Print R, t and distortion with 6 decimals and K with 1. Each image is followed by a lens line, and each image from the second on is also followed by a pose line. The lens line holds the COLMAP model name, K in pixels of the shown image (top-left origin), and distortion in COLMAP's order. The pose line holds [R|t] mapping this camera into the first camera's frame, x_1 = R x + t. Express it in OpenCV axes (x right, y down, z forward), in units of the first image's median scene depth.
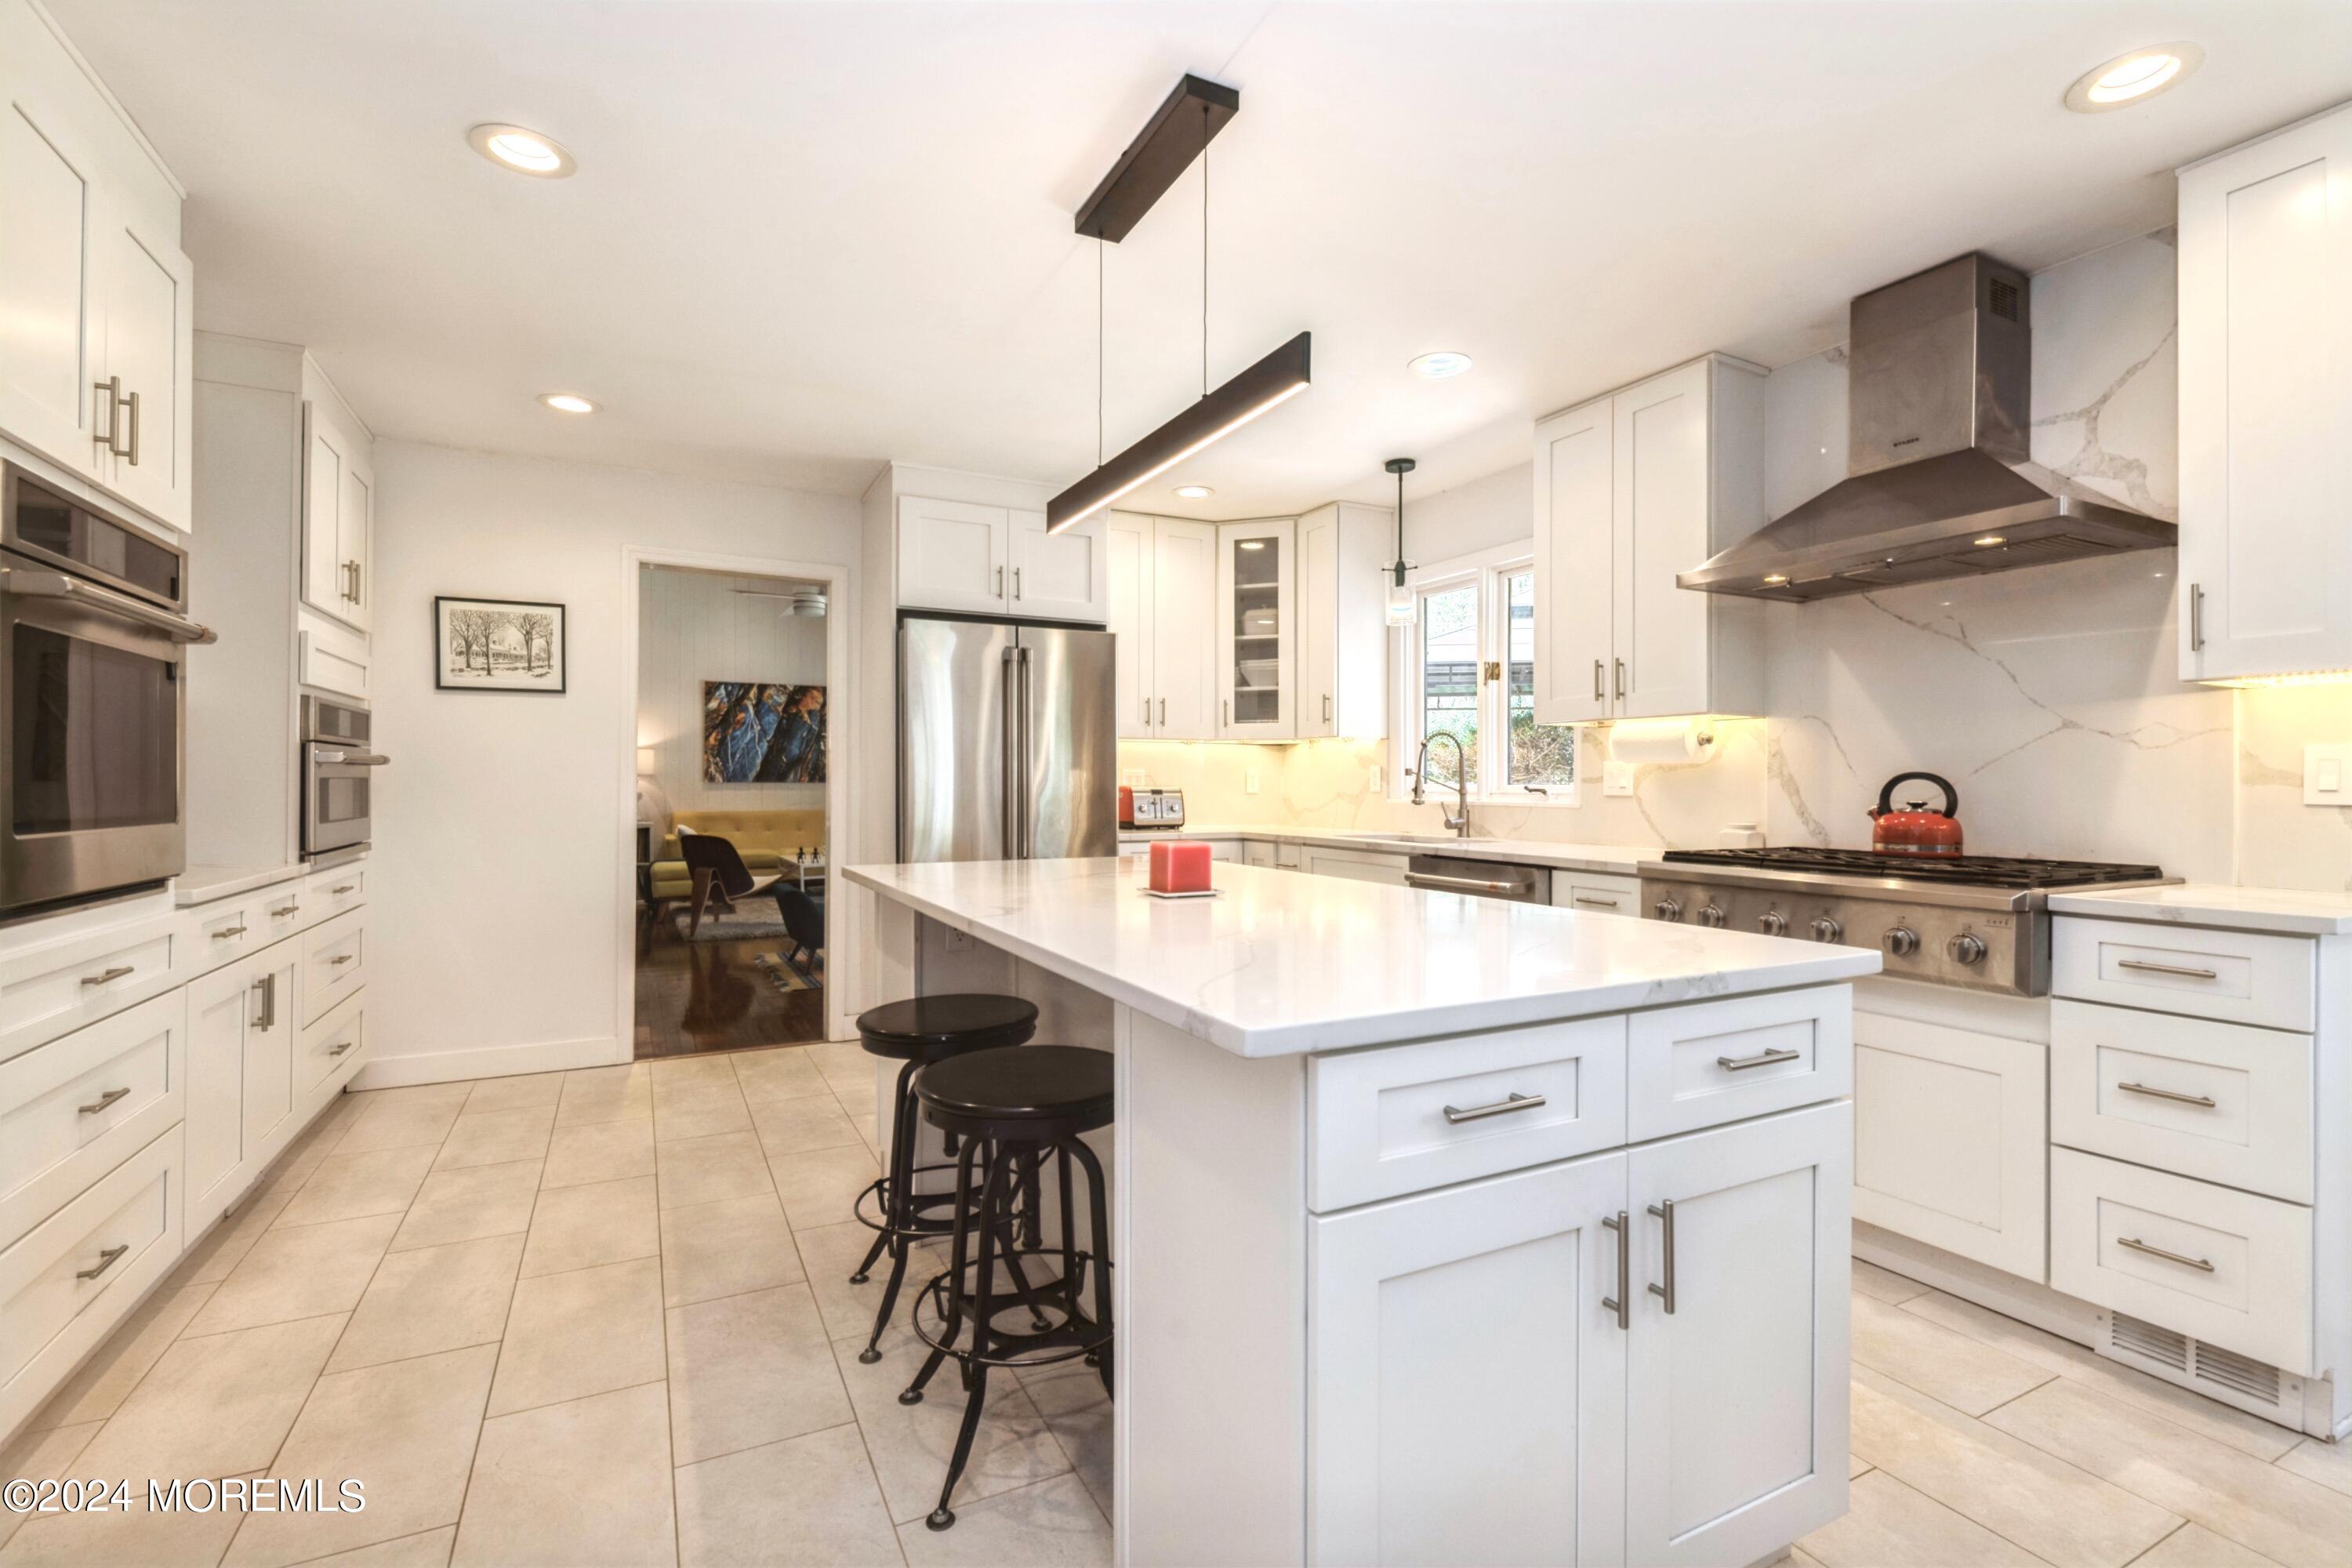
lens RADIAL K [[1070.3, 0, 1181.7], [0, 1070.3, 784.1], [0, 0, 1]] dist [0.002361, 0.000069]
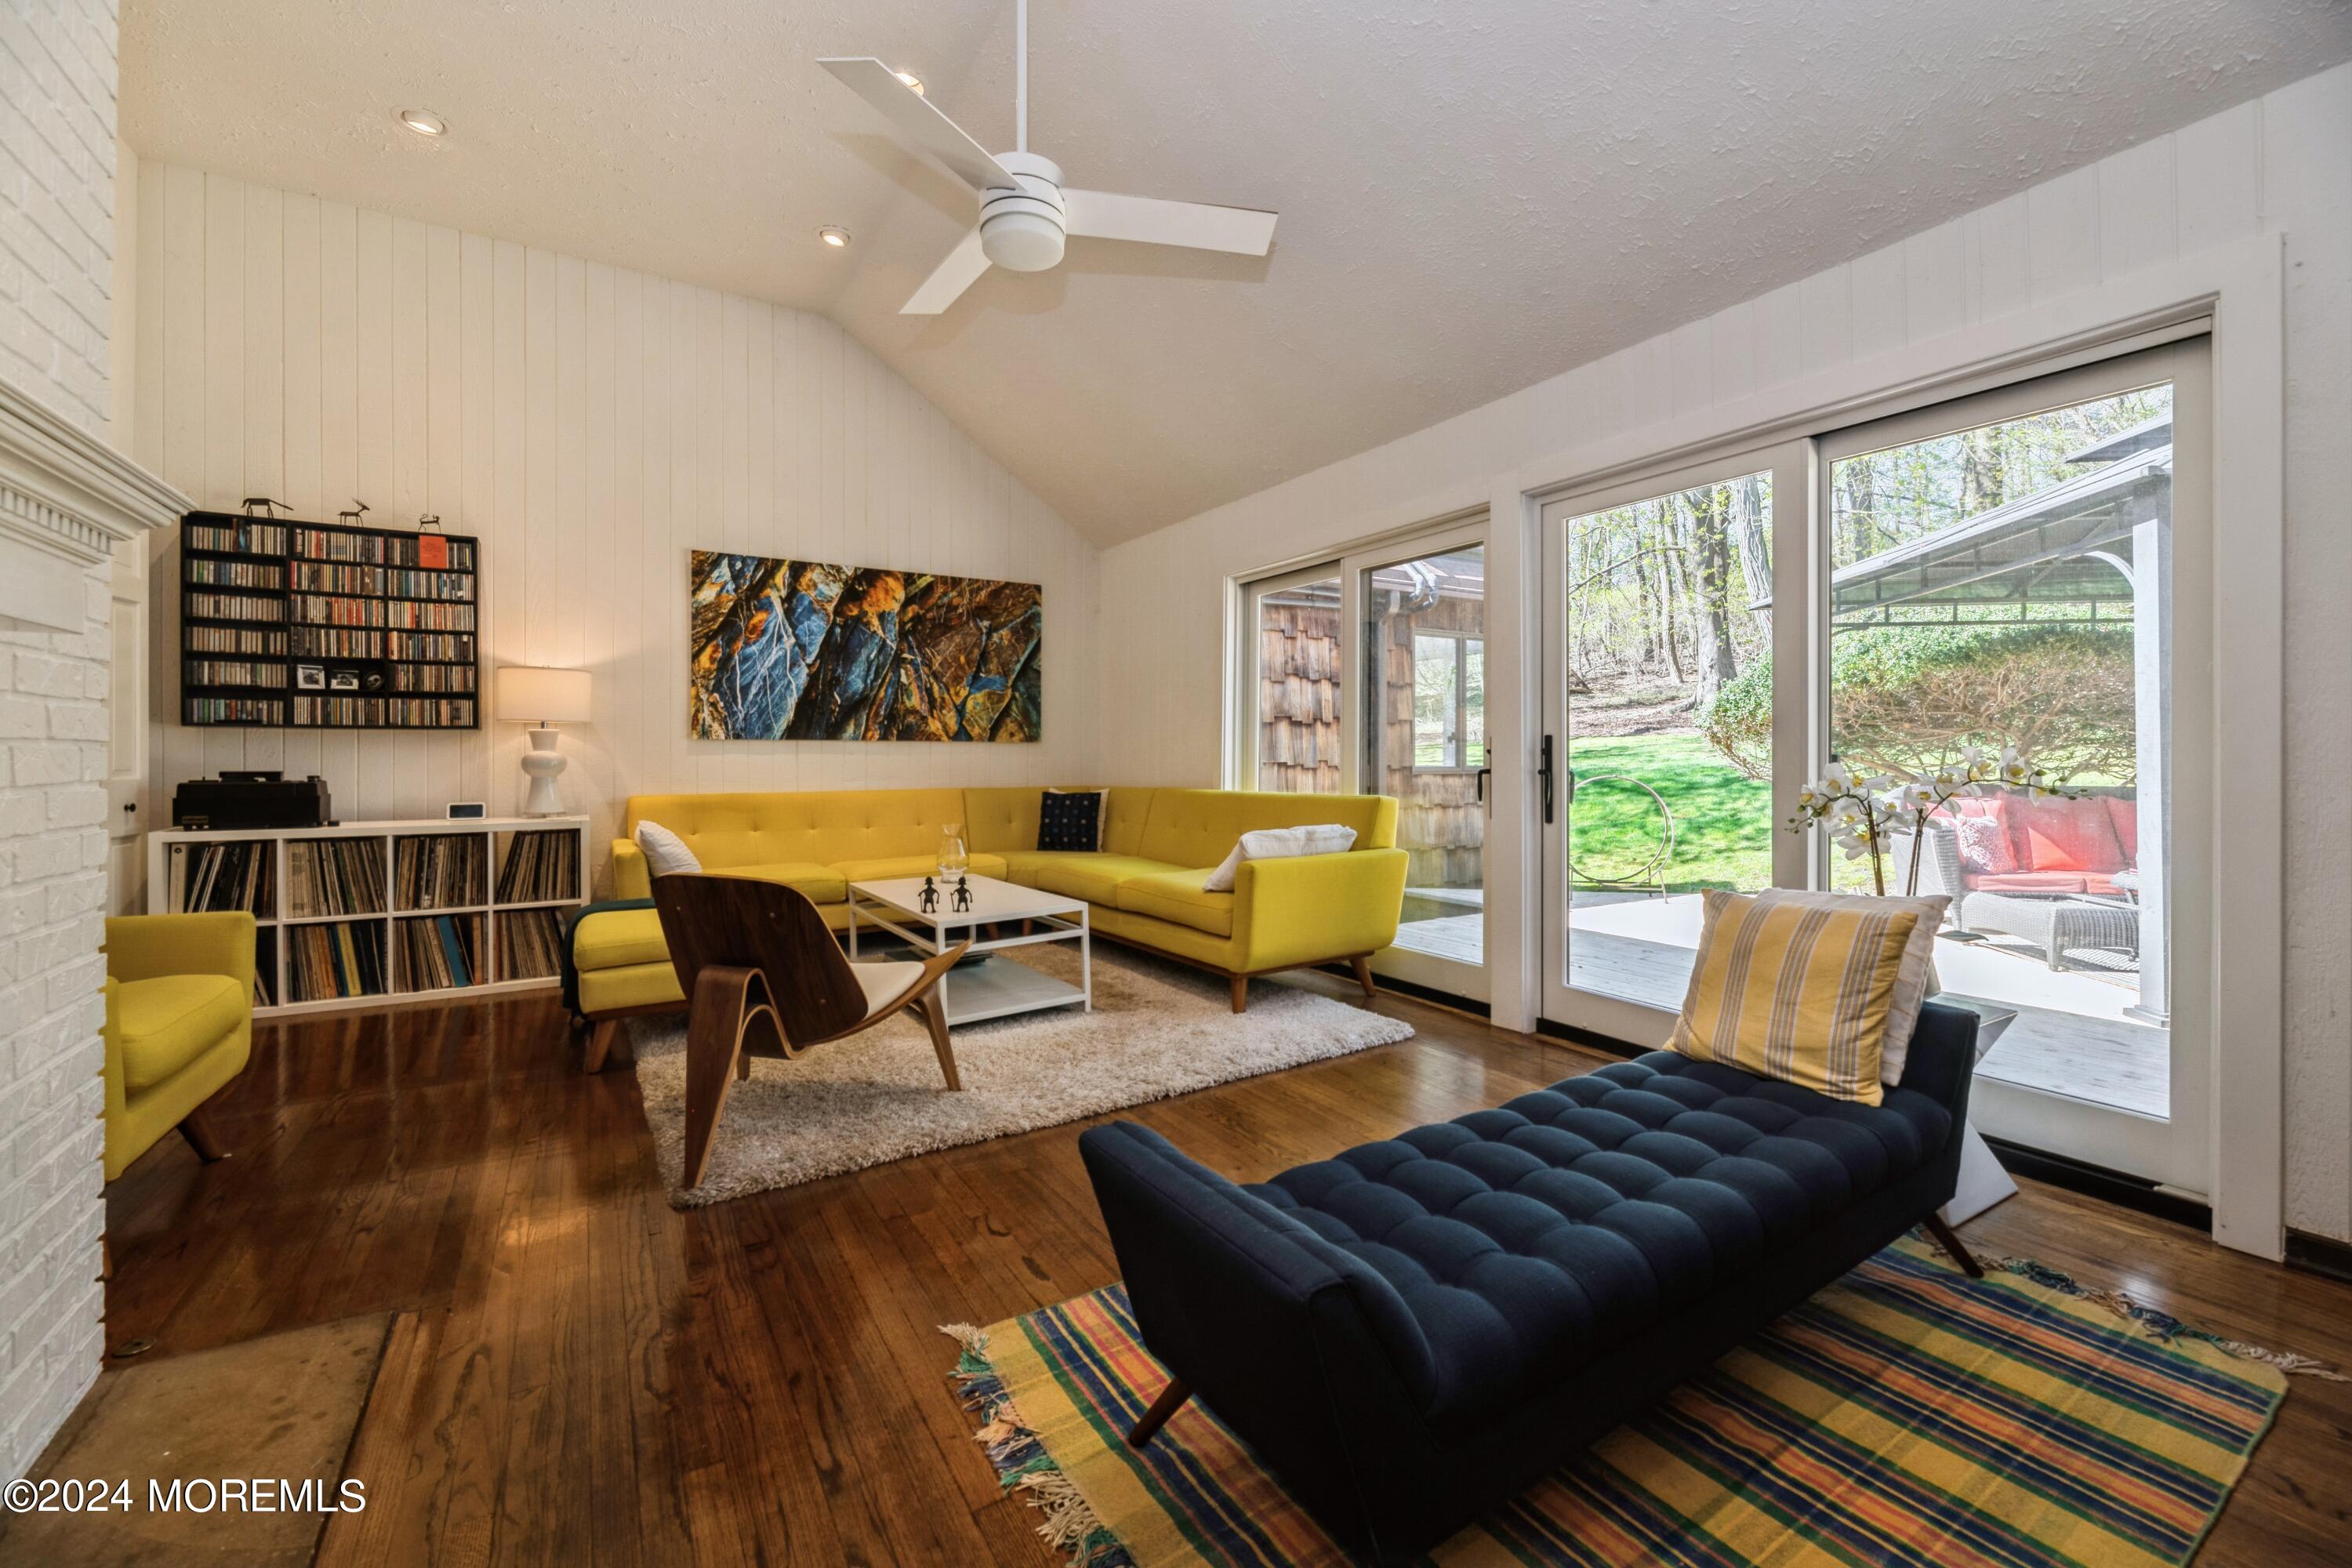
lens RADIAL K [[950.4, 0, 1173.1], [0, 950.4, 763.3], [0, 0, 1]] dist [-0.000420, 0.000207]
pose [[0.997191, 0.003463, 0.074826, -0.237092], [-0.003792, 0.999984, 0.004250, 0.007770], [-0.074810, -0.004522, 0.997188, 0.500320]]
